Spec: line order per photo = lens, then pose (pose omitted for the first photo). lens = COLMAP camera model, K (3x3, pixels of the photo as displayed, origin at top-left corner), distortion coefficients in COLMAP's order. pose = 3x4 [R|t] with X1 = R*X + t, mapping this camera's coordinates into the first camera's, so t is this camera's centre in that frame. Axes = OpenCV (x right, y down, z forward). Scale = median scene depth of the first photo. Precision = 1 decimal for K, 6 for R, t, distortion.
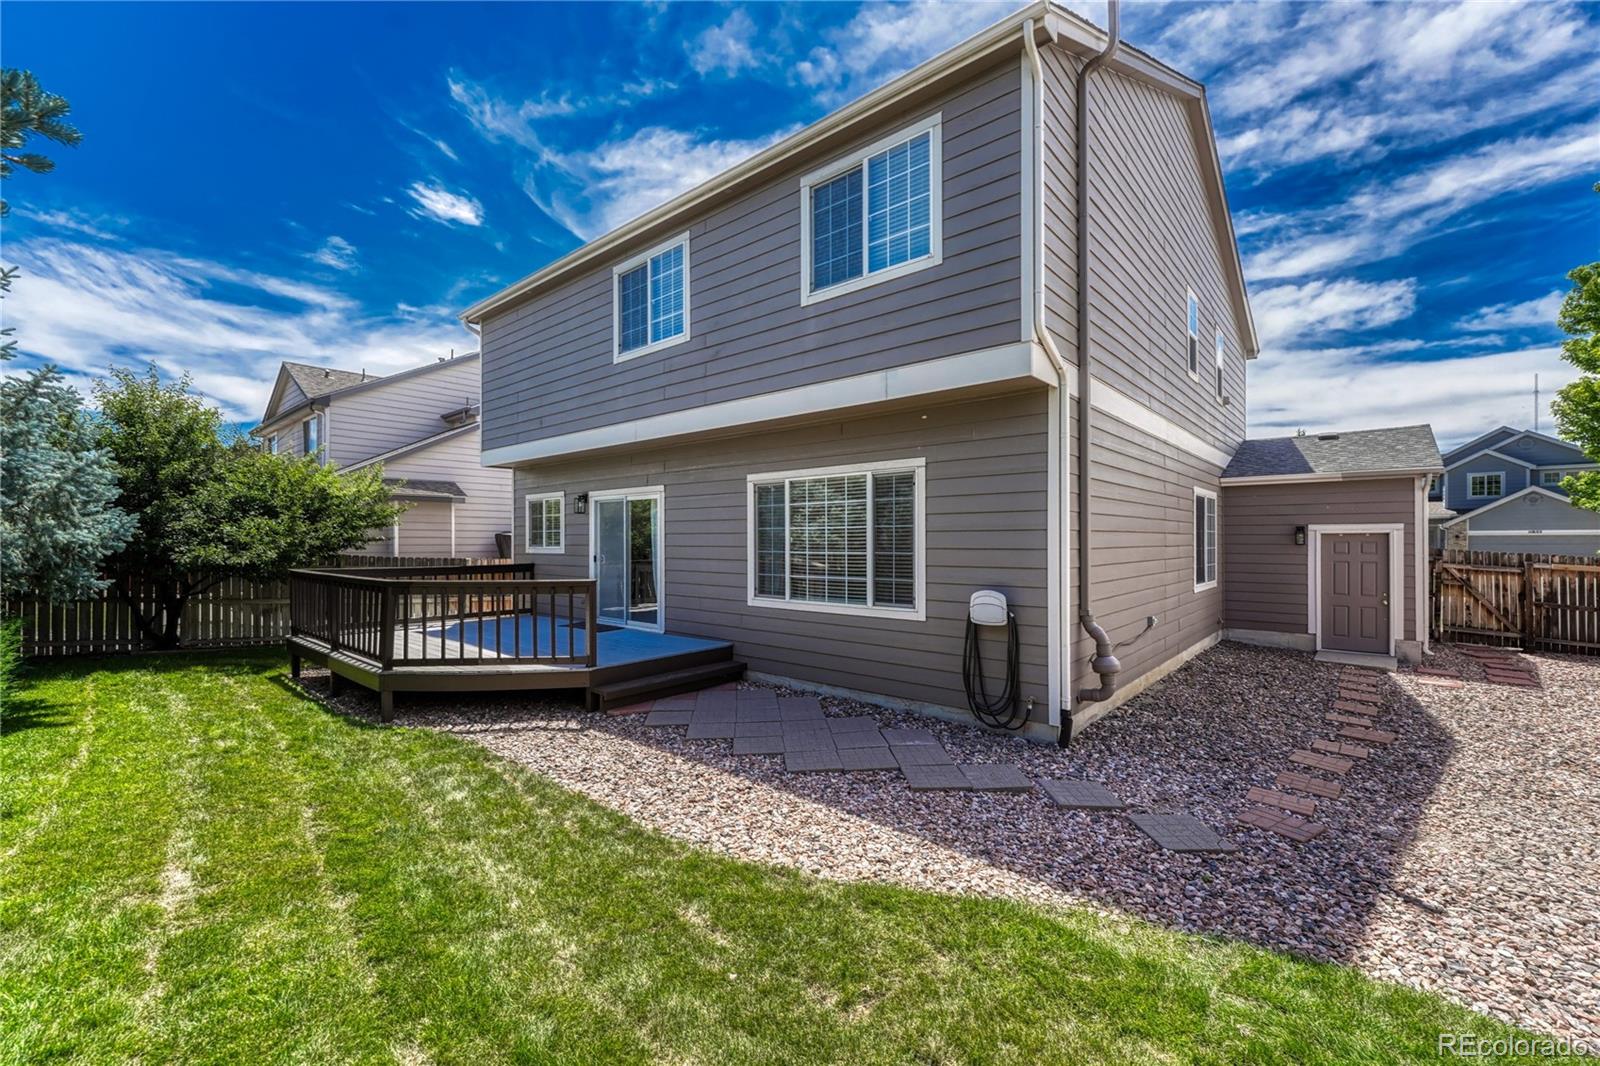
lens RADIAL K [[655.7, 0, 800.0], [0, 655.7, 533.0], [0, 0, 1]] dist [-0.000095, -0.000190]
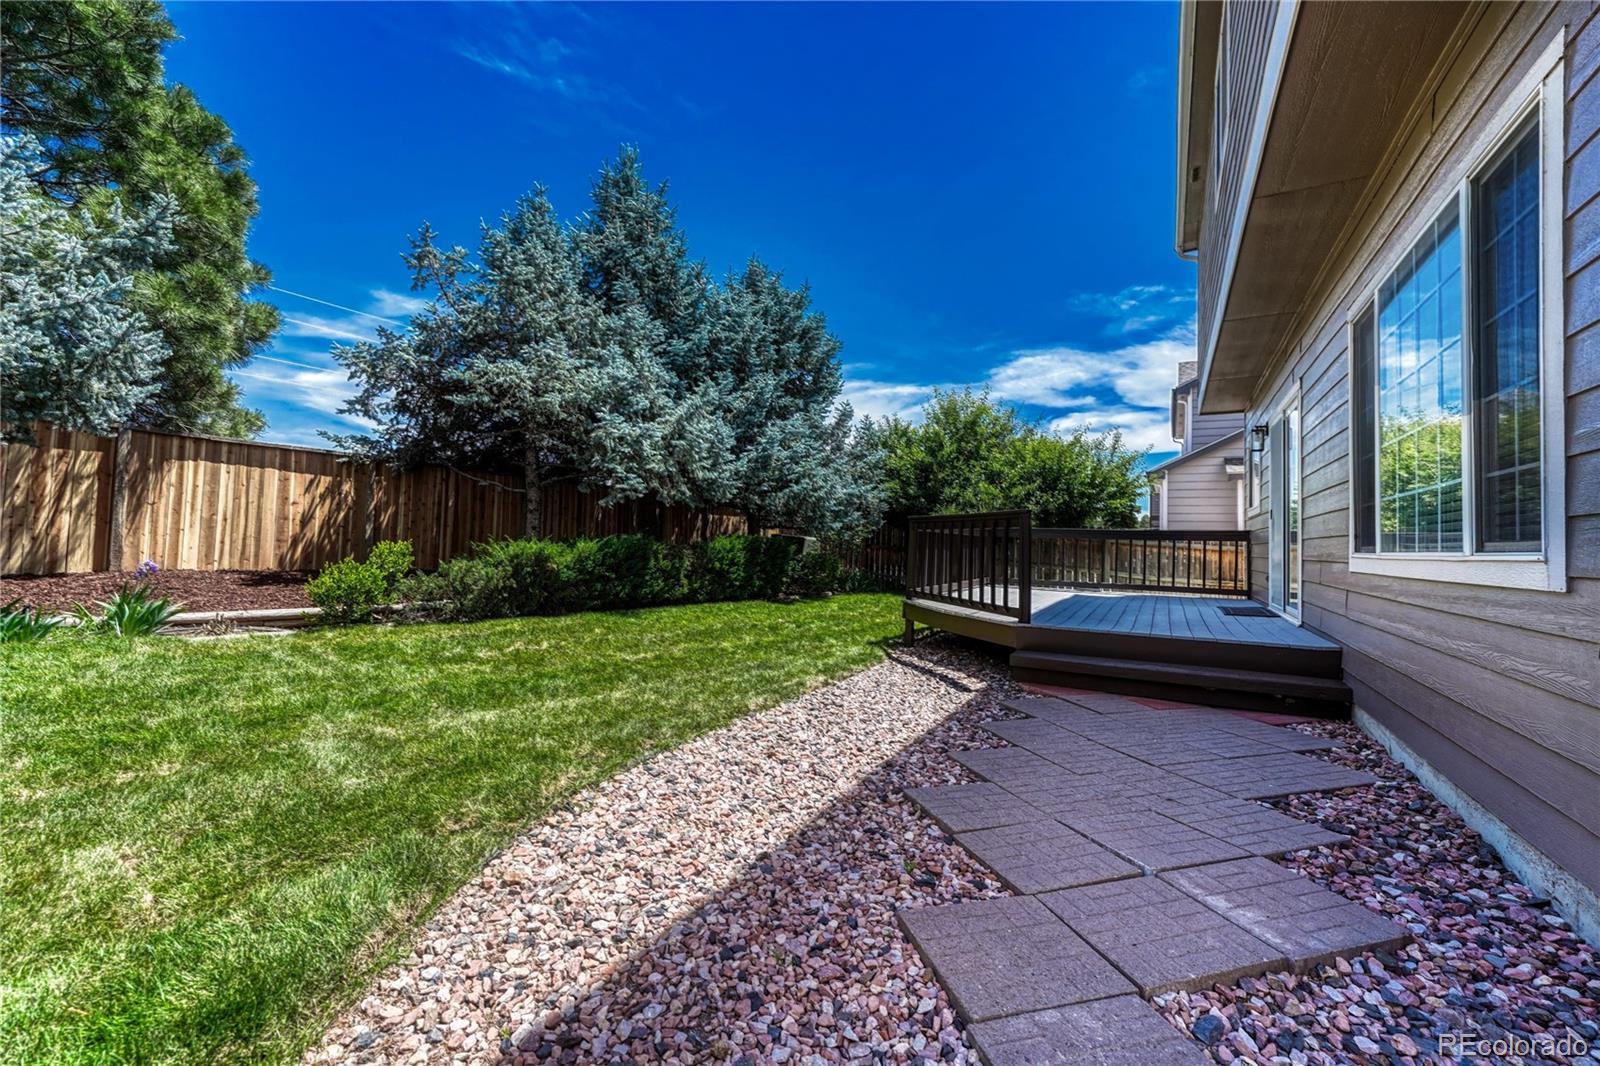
lens RADIAL K [[625.0, 0, 800.0], [0, 625.0, 533.0], [0, 0, 1]] dist [0.001144, 0.000161]
pose [[0.196669, -0.018053, -0.980304, 0.372769], [-0.007538, 0.999773, -0.019923, 0.110996], [0.980441, 0.011307, 0.196488, 0.593239]]
